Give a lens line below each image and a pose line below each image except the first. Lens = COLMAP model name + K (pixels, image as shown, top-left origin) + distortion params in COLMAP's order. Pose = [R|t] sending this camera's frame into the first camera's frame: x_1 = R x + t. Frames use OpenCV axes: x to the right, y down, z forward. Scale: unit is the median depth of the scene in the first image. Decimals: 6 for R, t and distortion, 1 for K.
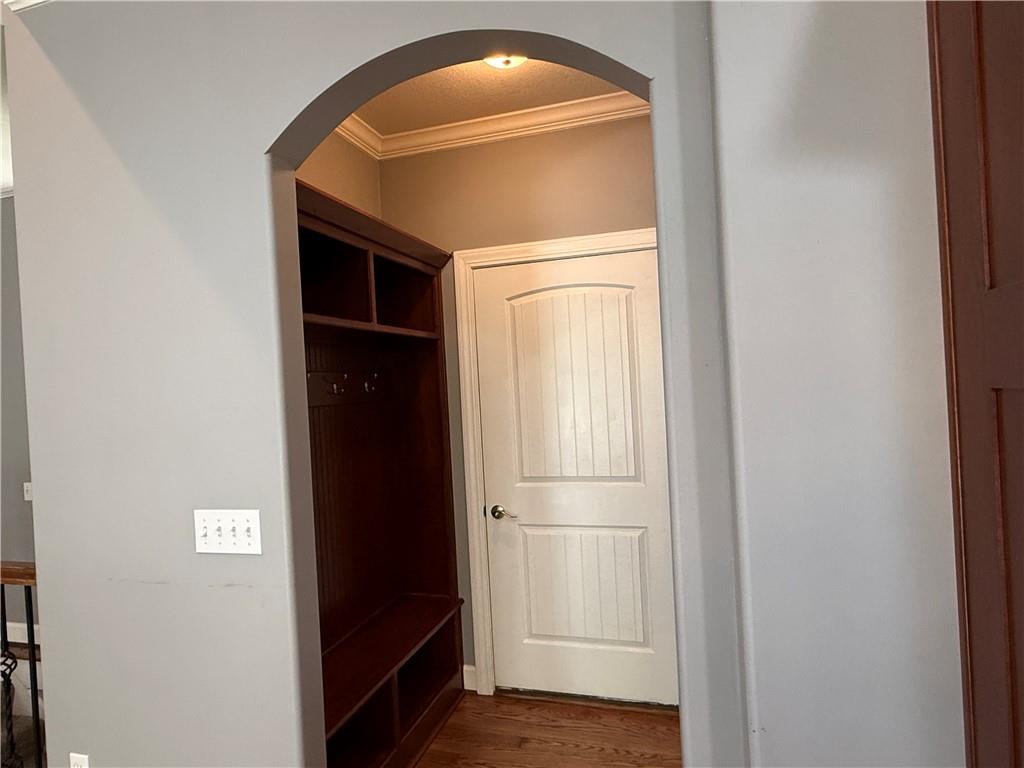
lens RADIAL K [[599.7, 0, 511.5], [0, 599.7, 385.8], [0, 0, 1]] dist [0.003038, 0.004551]
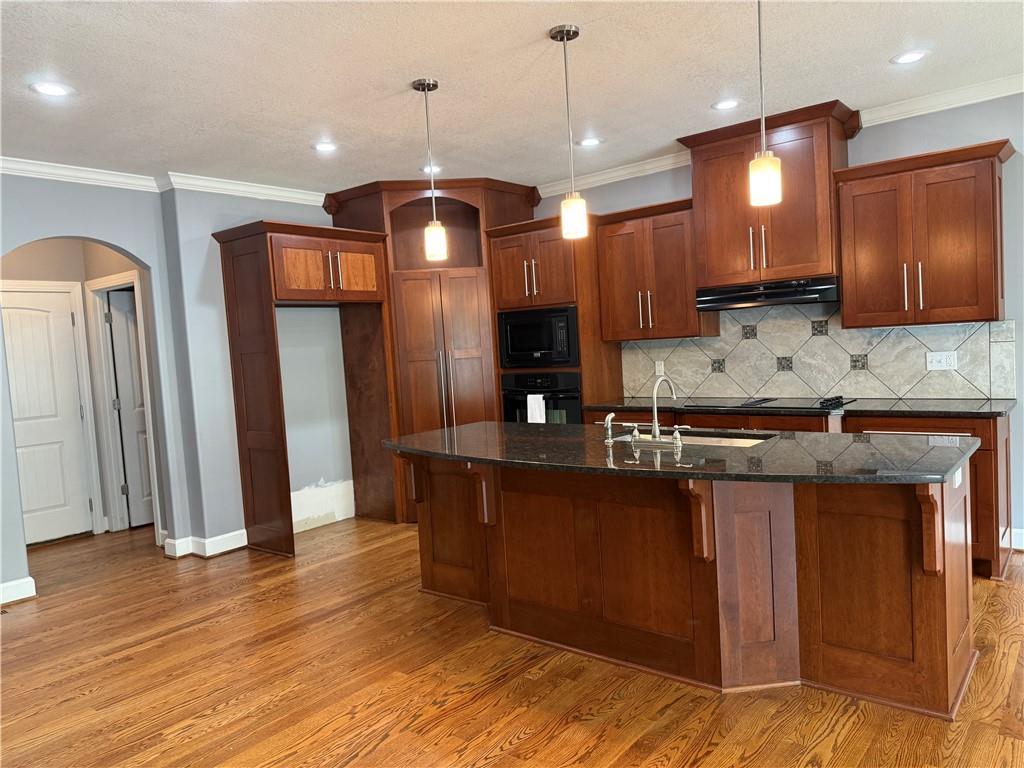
lens RADIAL K [[730.2, 0, 513.4], [0, 730.2, 380.9], [0, 0, 1]] dist [0.038072, -0.032080]
pose [[0.386848, -0.028191, 0.921712, -1.300491], [0.048352, 0.998778, 0.010255, 0.090355], [-0.920875, 0.040599, 0.387739, -1.145640]]
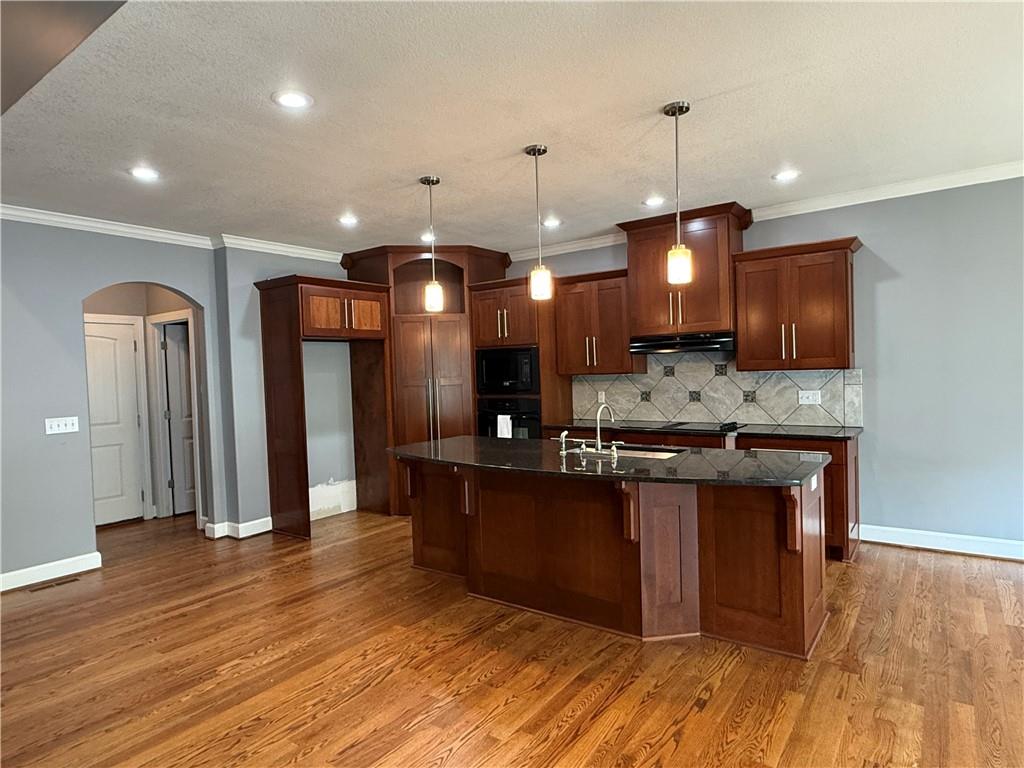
lens RADIAL K [[599.7, 0, 507.9], [0, 599.7, 383.2], [0, 0, 1]] dist [0.003038, 0.004551]
pose [[0.345234, 0.011831, 0.938442, -1.398403], [0.023429, 0.999500, -0.021220, 0.084075], [-0.938224, 0.029313, 0.344784, -1.162732]]
